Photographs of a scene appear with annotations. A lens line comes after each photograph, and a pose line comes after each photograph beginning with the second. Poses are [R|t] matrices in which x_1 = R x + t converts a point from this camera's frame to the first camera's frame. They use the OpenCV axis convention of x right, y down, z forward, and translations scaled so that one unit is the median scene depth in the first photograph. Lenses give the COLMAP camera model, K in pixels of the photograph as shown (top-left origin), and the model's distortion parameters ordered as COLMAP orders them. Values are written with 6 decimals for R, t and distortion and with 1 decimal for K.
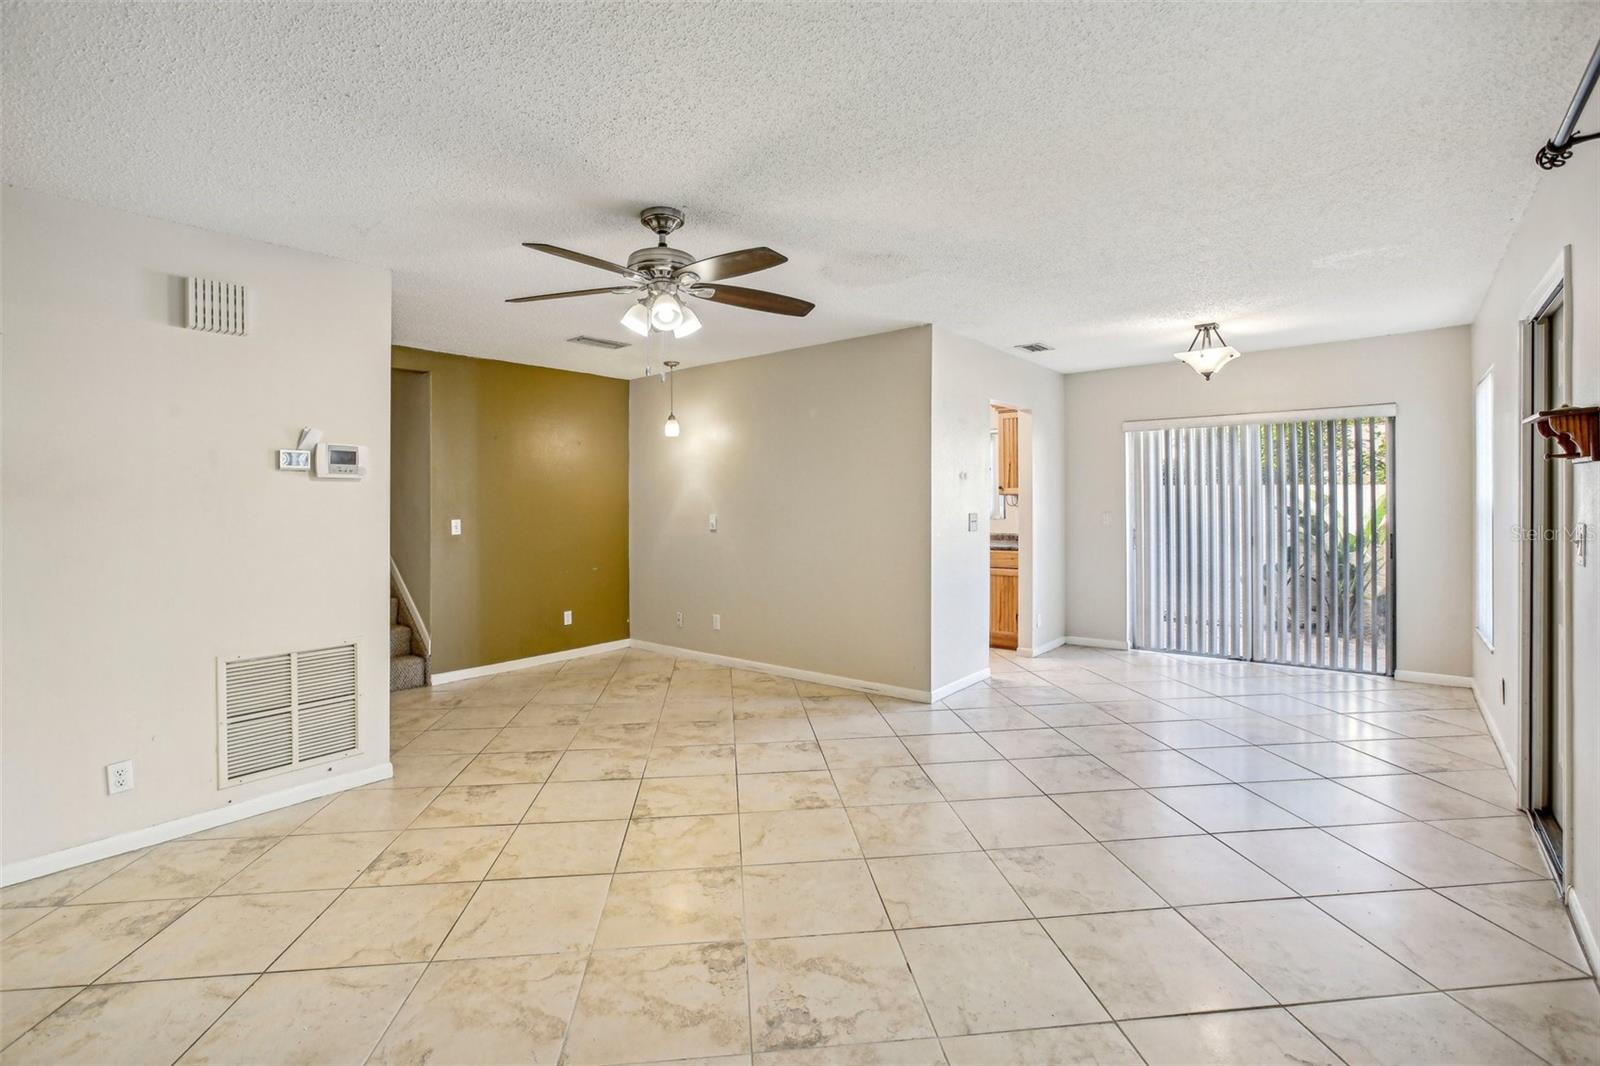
lens RADIAL K [[722.3, 0, 804.0], [0, 722.3, 508.8], [0, 0, 1]] dist [-0.015781, 0.009983]
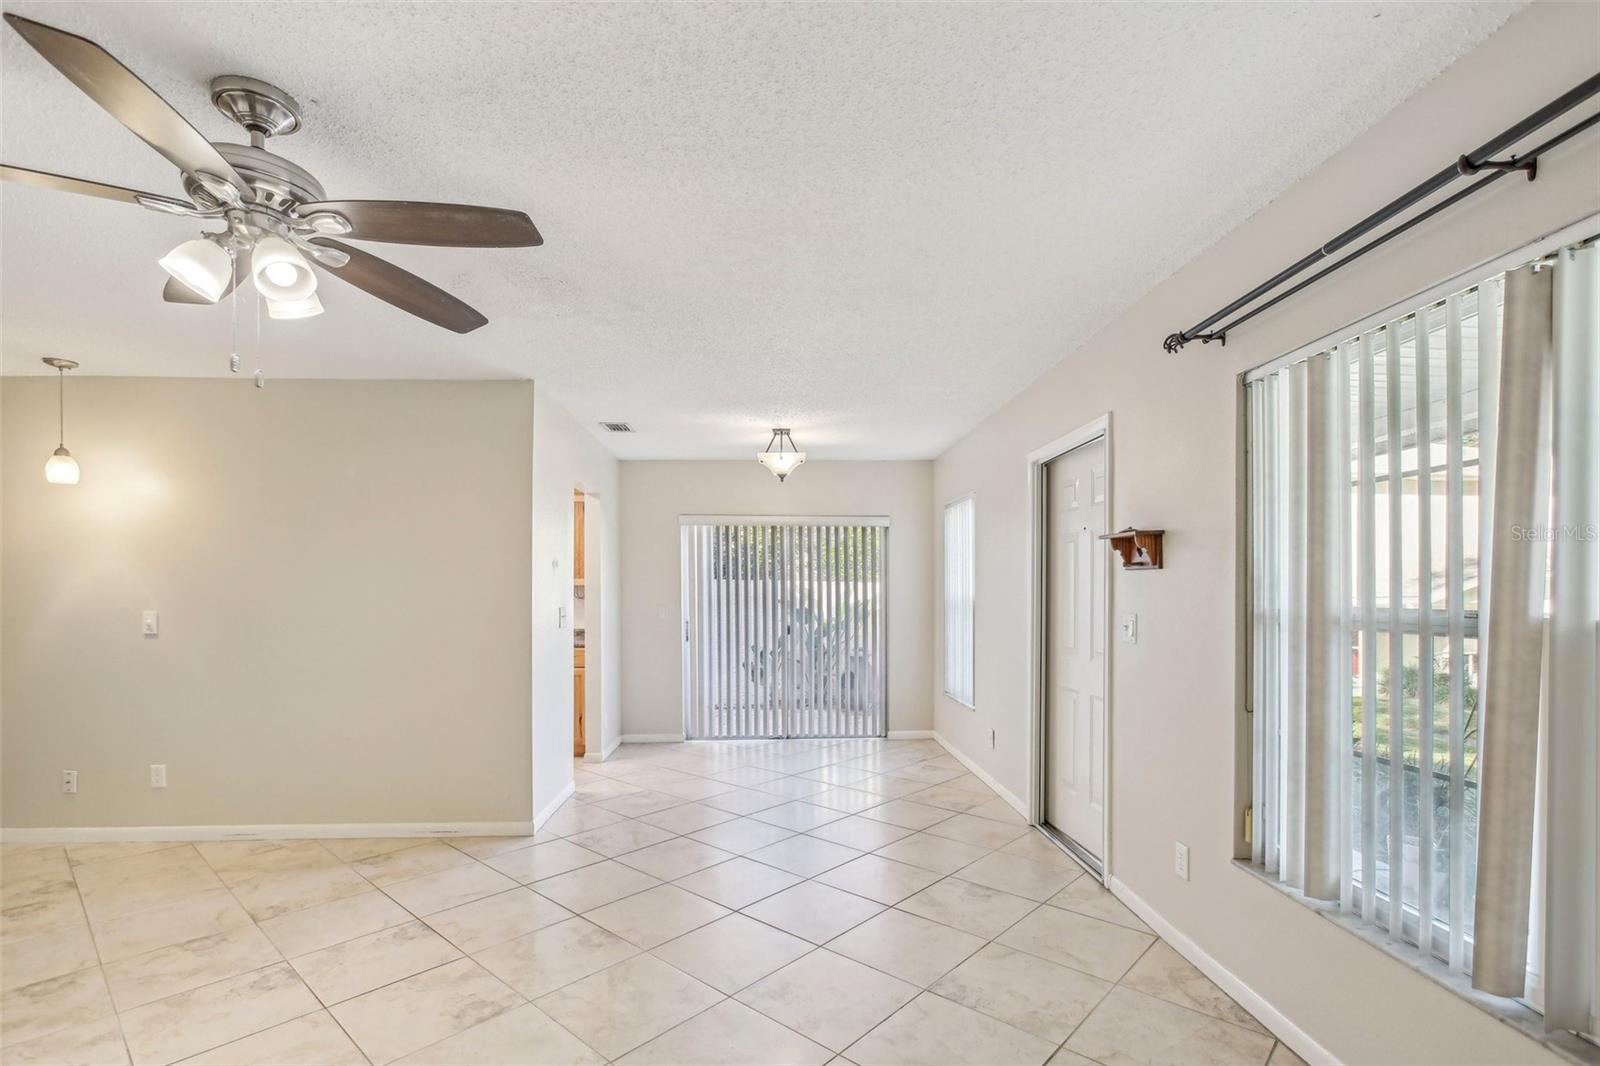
lens RADIAL K [[722.3, 0, 590.2], [0, 722.3, 598.7], [0, 0, 1]] dist [-0.015781, 0.009983]
pose [[0.756903, 0.002520, 0.653522, -0.322275], [-0.000205, 0.999993, -0.003617, -0.000355], [-0.653527, 0.002604, 0.756899, 0.332030]]
